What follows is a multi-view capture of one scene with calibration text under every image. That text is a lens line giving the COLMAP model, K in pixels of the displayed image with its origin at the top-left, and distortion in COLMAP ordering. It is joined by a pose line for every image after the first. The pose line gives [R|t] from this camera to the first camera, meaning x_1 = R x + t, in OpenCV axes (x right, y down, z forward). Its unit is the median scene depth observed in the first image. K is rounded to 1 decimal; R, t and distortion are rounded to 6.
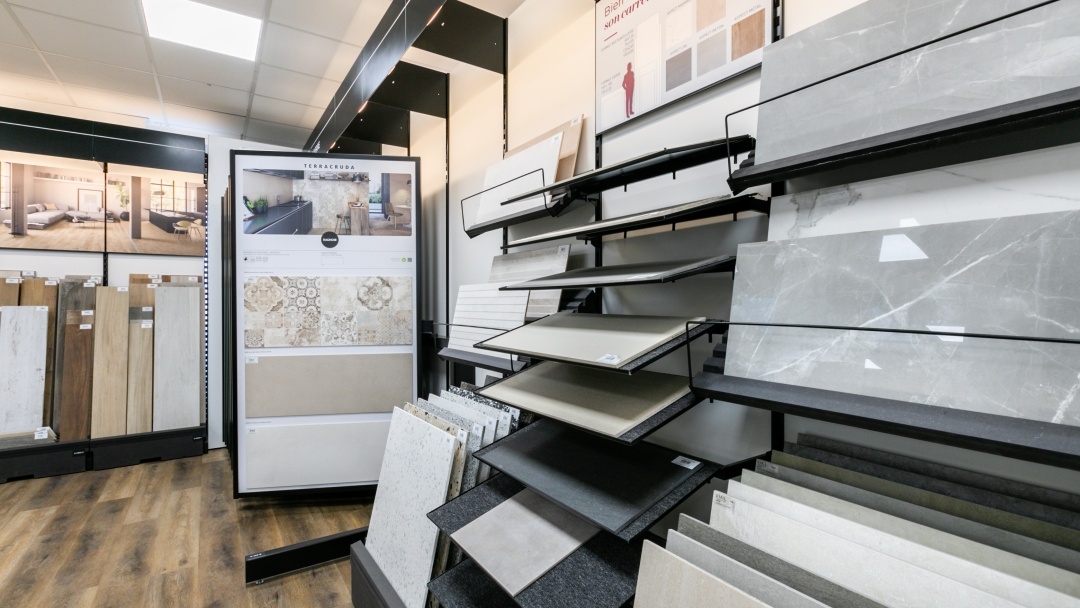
lens RADIAL K [[491.8, 0, 539.2], [0, 491.8, 303.4], [0, 0, 1]] dist [0.001663, -0.000397]
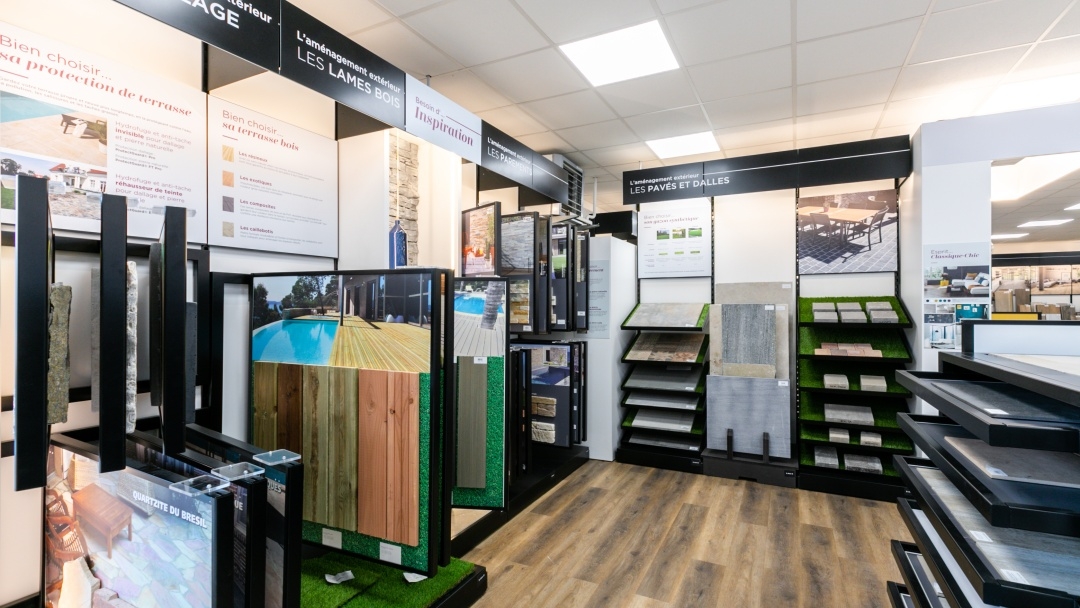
lens RADIAL K [[491.8, 0, 539.6], [0, 491.8, 305.0], [0, 0, 1]] dist [0.001663, -0.000397]
pose [[0.483169, -0.002461, -0.875524, 0.109693], [-0.005462, 0.999968, -0.005825, -0.014921], [0.875510, 0.007596, 0.483140, -3.543833]]
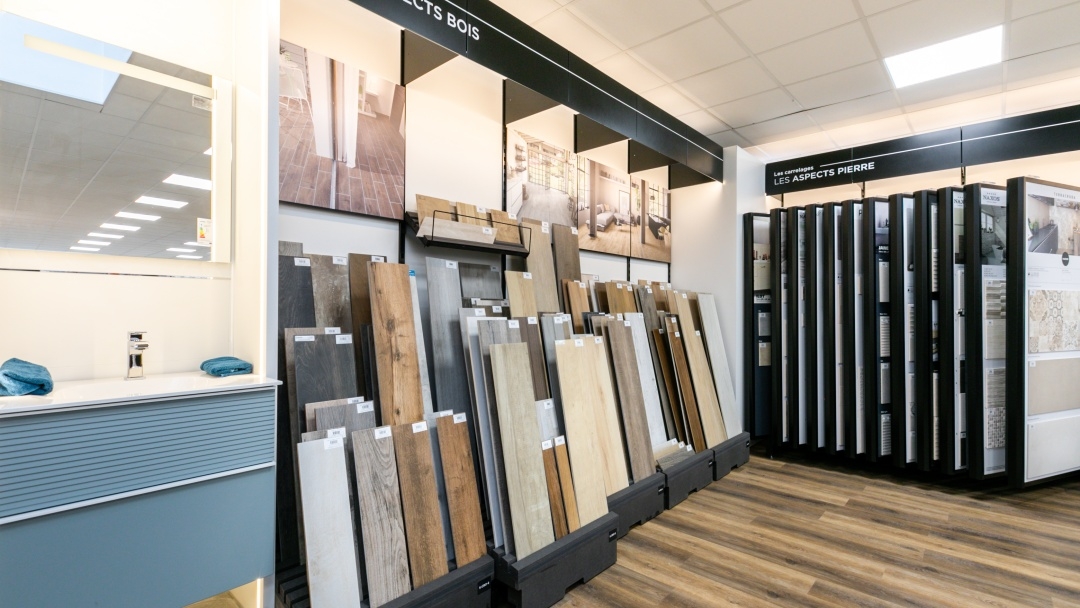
lens RADIAL K [[491.8, 0, 539.9], [0, 491.8, 303.8], [0, 0, 1]] dist [0.001663, -0.000397]
pose [[0.973701, 0.011926, 0.227517, -1.542334], [-0.009237, 0.999874, -0.012880, 0.002203], [-0.227642, 0.010440, 0.973689, 0.125308]]
